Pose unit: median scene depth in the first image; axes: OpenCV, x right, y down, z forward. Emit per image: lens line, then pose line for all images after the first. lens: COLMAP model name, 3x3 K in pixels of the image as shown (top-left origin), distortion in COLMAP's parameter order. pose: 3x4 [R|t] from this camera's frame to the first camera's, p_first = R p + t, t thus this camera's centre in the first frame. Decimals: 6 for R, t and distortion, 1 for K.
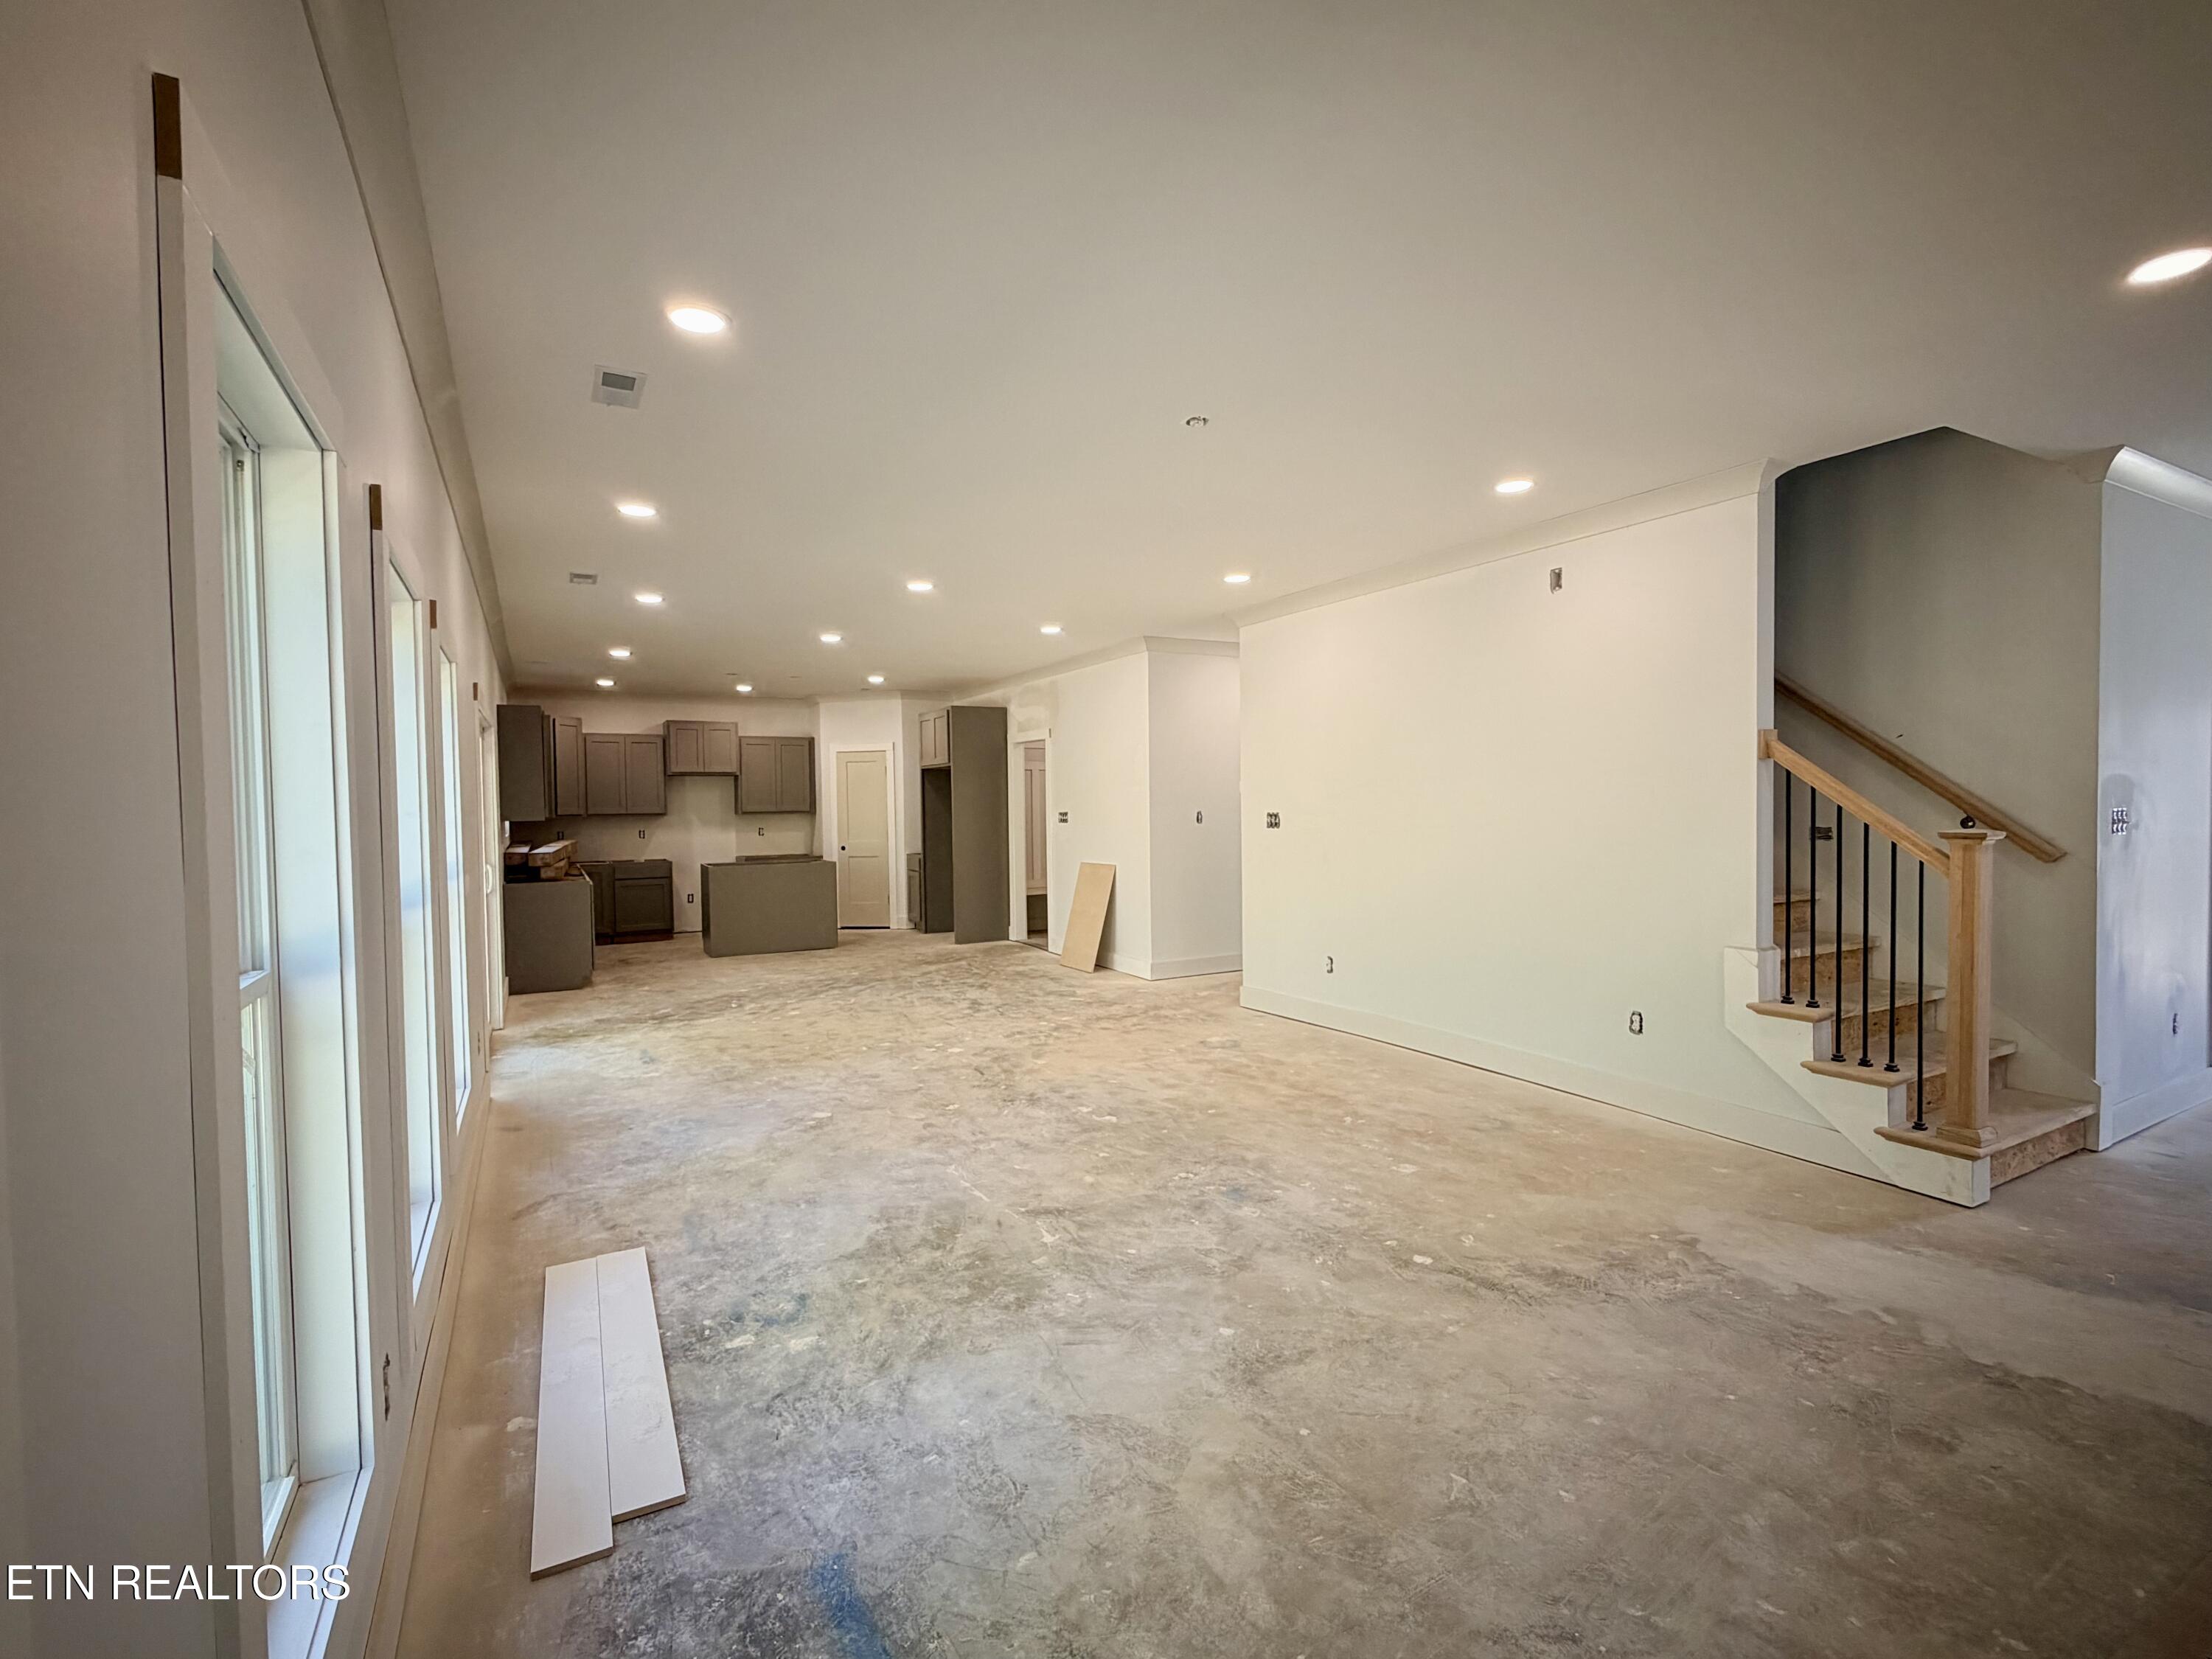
lens RADIAL K [[1012.4, 0, 1103.2], [0, 1012.4, 832.0], [0, 0, 1]] dist [-0.000597, 0.000466]
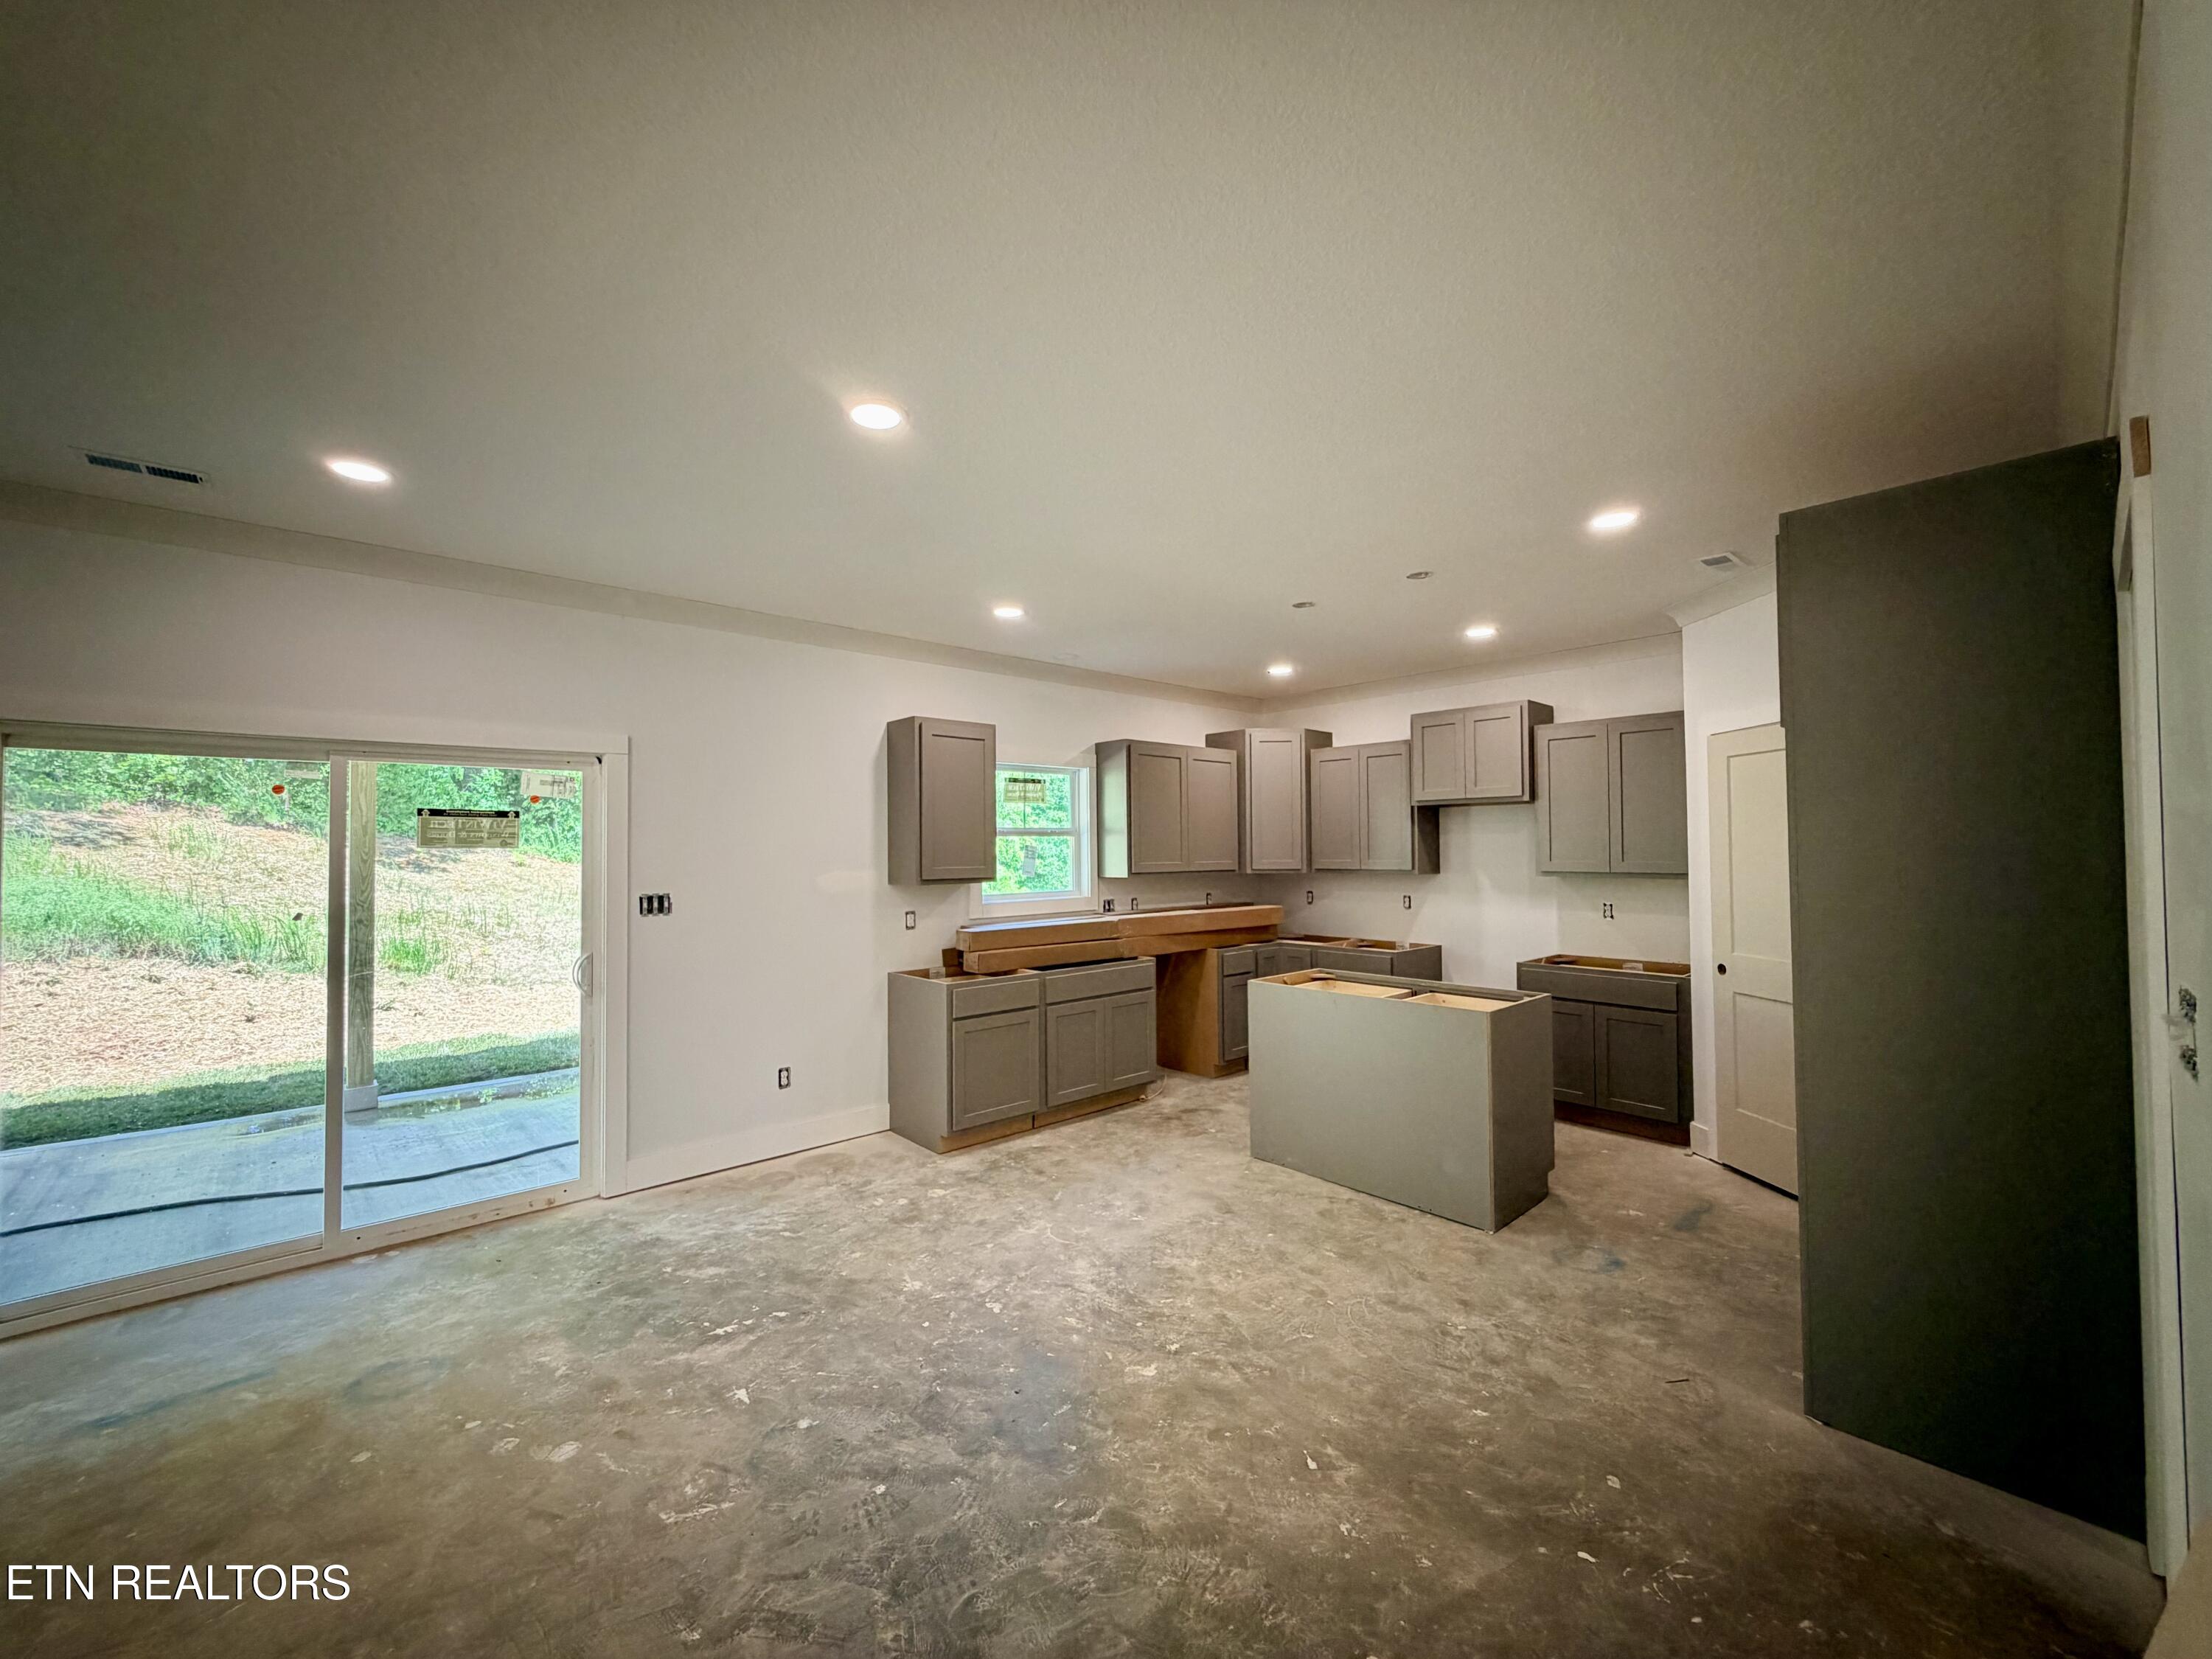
lens RADIAL K [[882.9, 0, 1098.5], [0, 882.9, 829.1], [0, 0, 1]] dist [-0.000918, 0.000197]
pose [[0.227888, -0.009620, -0.973640, 0.097249], [-0.024356, 0.999582, -0.015578, -0.086400], [0.973383, 0.027264, 0.227559, 2.010112]]
